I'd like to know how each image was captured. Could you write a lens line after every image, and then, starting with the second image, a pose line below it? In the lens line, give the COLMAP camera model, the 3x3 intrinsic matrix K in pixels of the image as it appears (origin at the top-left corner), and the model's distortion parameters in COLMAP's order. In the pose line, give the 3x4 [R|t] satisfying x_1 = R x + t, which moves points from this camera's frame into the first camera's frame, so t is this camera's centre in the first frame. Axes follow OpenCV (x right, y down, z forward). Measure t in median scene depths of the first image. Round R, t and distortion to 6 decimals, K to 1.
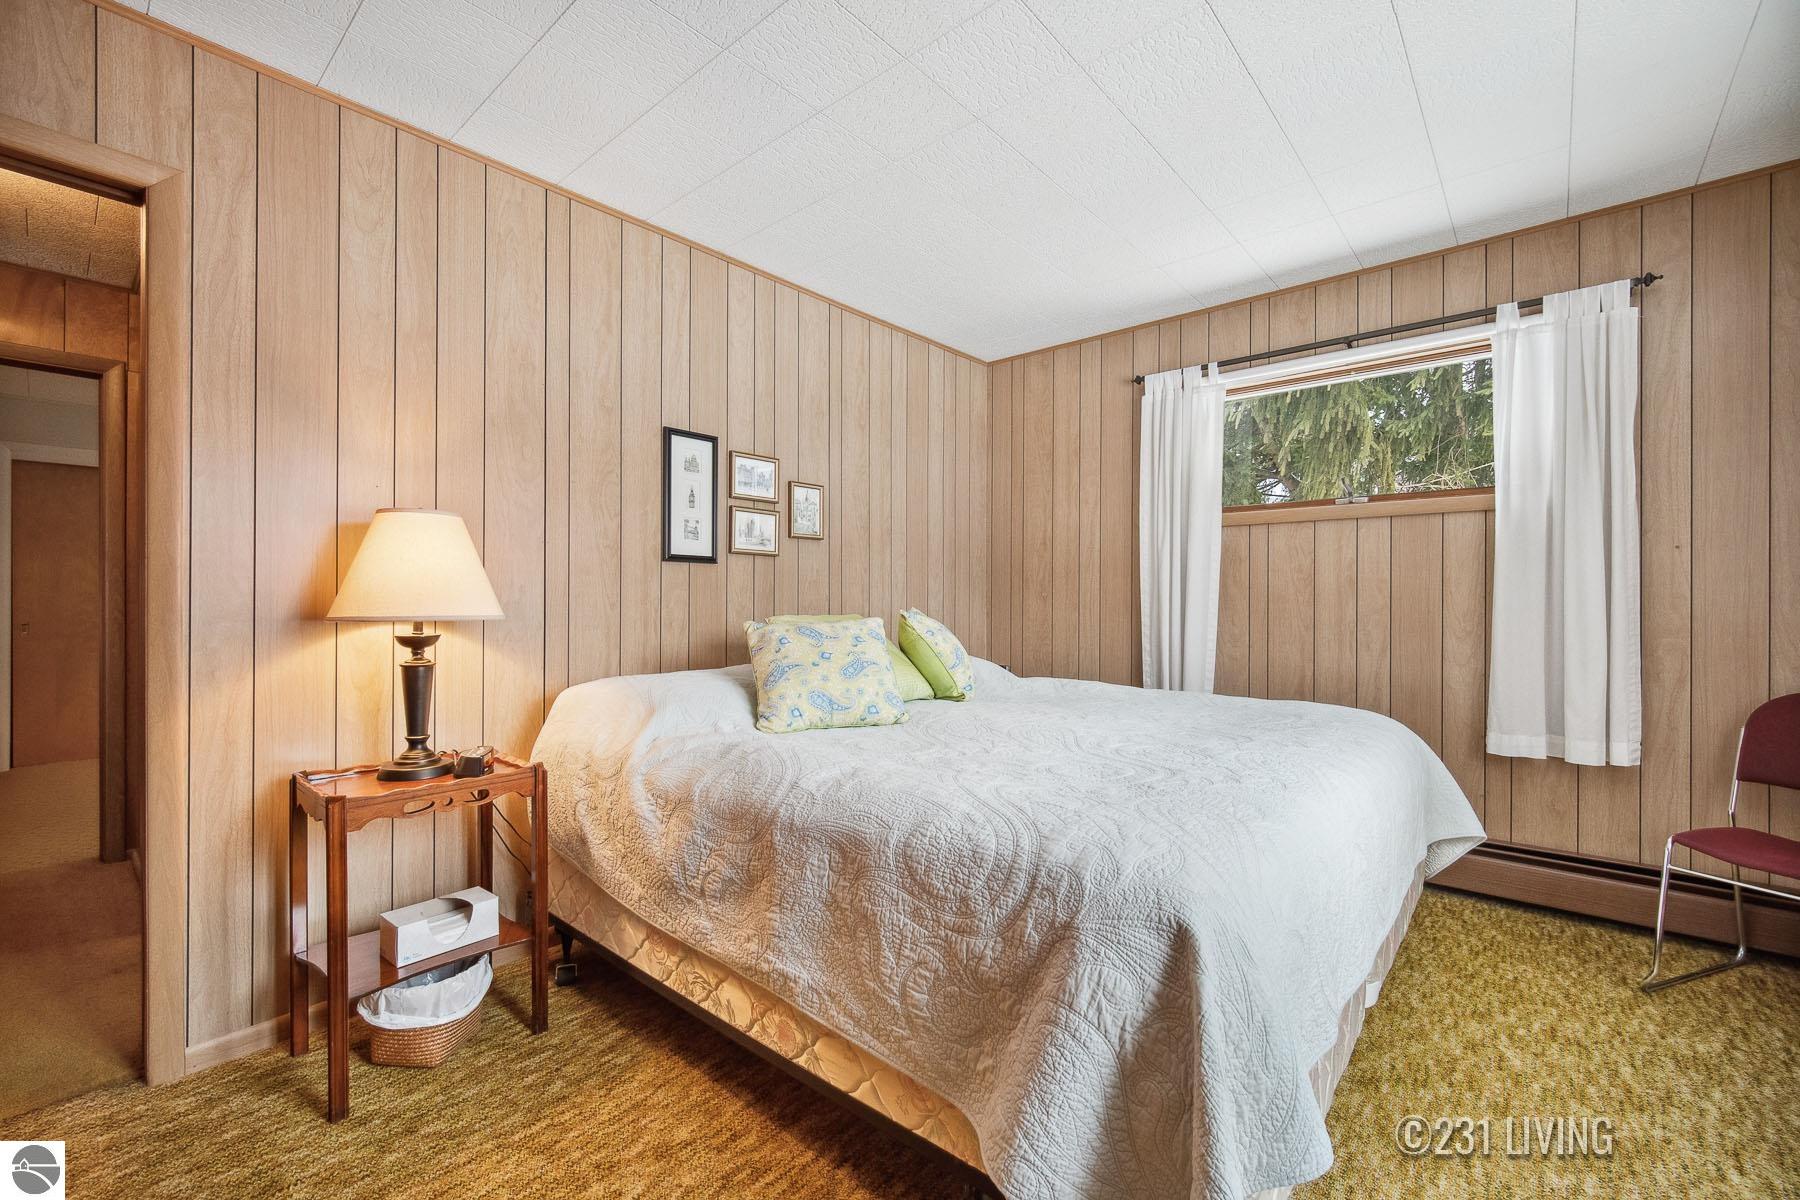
lens RADIAL K [[757.2, 0, 899.5], [0, 757.2, 587.4], [0, 0, 1]] dist [0.001608, -0.000105]
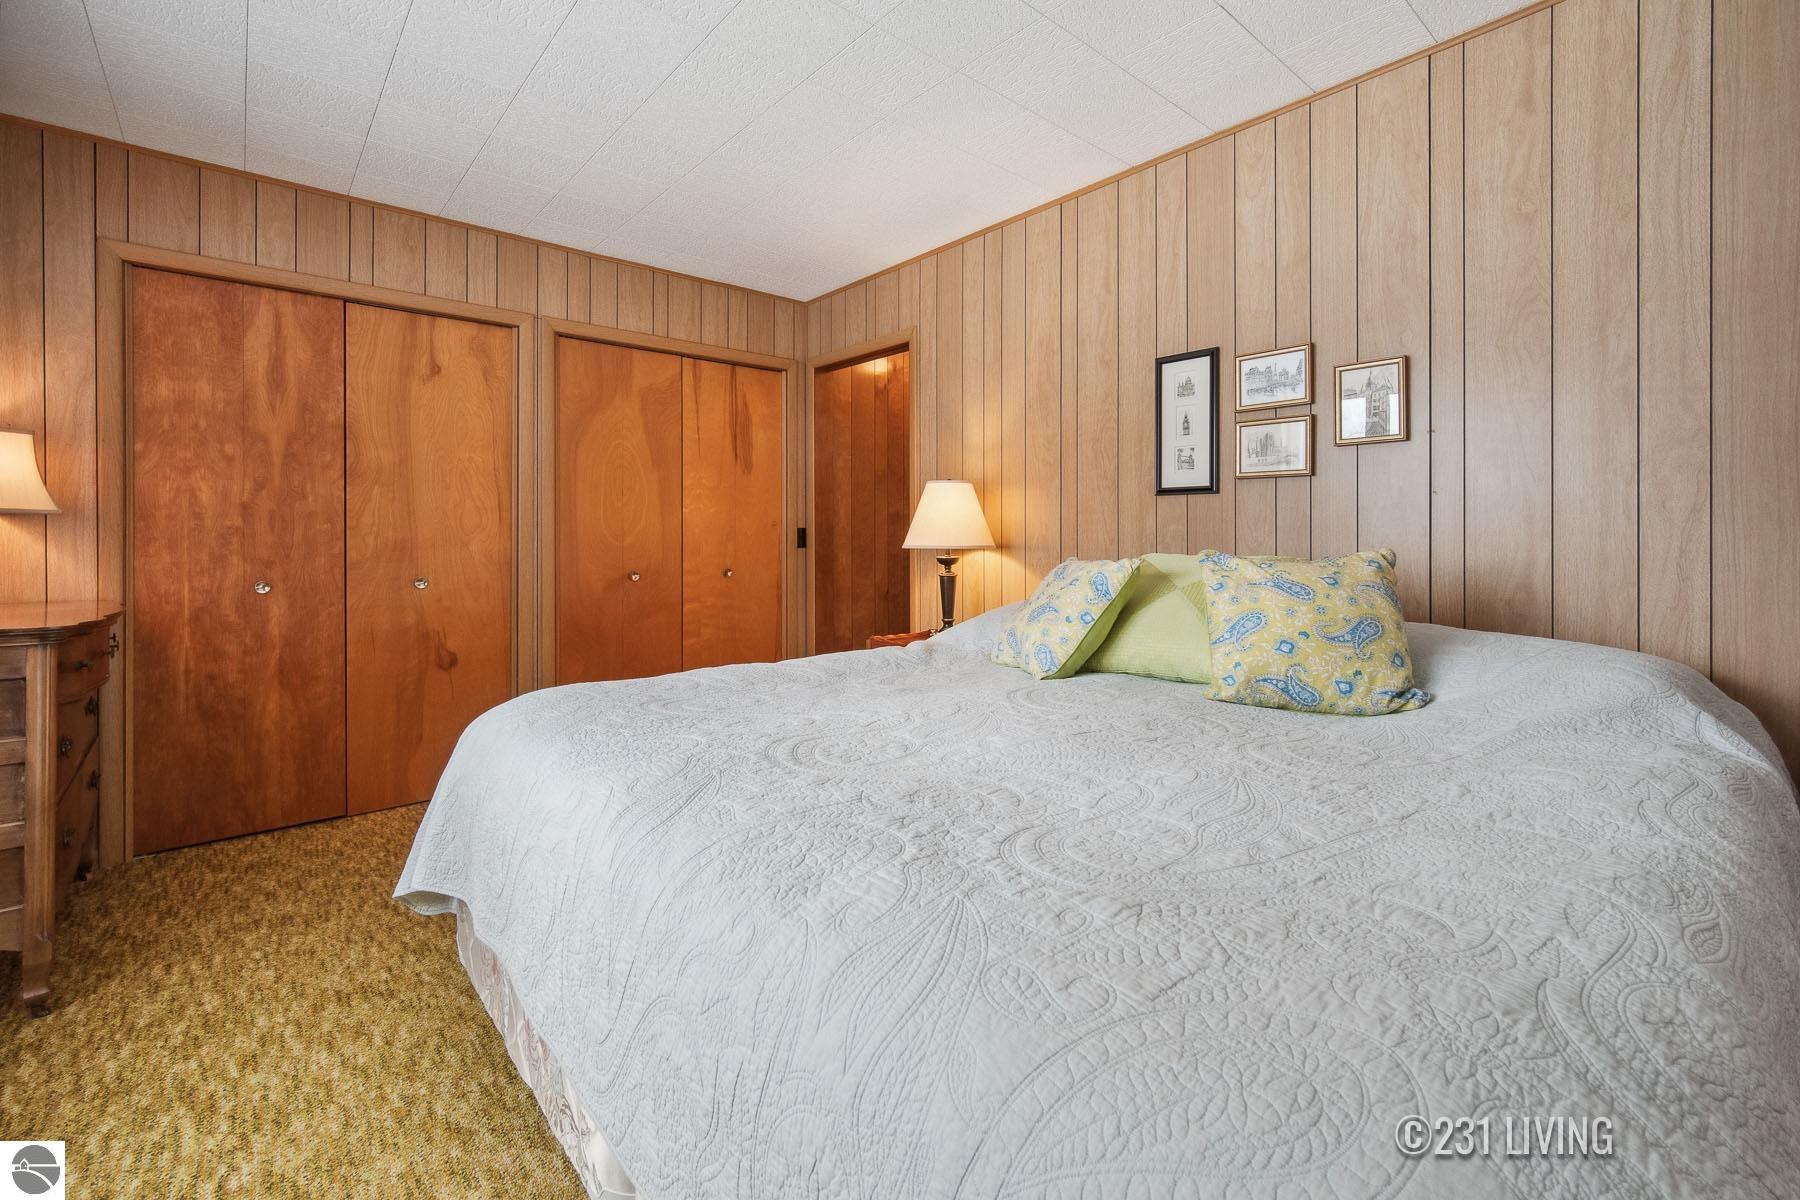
lens RADIAL K [[783.3, 0, 899.4], [0, 783.3, 537.8], [0, 0, 1]] dist [-0.001653, -0.000117]
pose [[-0.137182, -0.006109, -0.990527, 0.719100], [0.014555, 0.999861, -0.008182, 0.022675], [0.990439, -0.015540, -0.137074, 0.782798]]
